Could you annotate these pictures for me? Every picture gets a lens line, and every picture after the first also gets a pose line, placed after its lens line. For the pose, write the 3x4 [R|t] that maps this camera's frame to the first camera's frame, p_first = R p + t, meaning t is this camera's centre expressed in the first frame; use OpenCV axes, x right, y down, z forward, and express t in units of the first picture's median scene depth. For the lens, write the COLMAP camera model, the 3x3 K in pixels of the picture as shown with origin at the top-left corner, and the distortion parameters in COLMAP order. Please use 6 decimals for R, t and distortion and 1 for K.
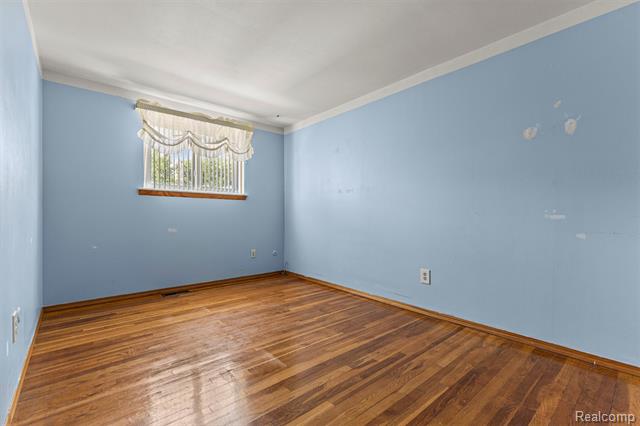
lens RADIAL K [[280.1, 0, 320.0], [0, 280.1, 213.0], [0, 0, 1]] dist [0.015222, -0.000109]
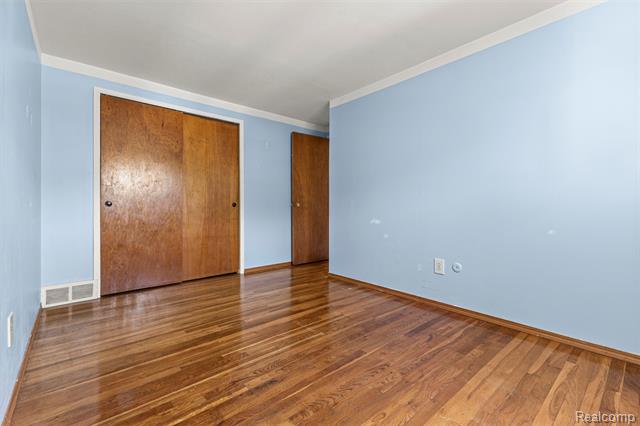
lens RADIAL K [[280.1, 0, 320.0], [0, 280.1, 213.0], [0, 0, 1]] dist [0.015222, -0.000109]
pose [[-0.999946, -0.008976, 0.005196, -0.196498], [-0.008948, 0.999945, 0.005430, 0.030109], [-0.005245, 0.005383, -0.999972, 1.860546]]
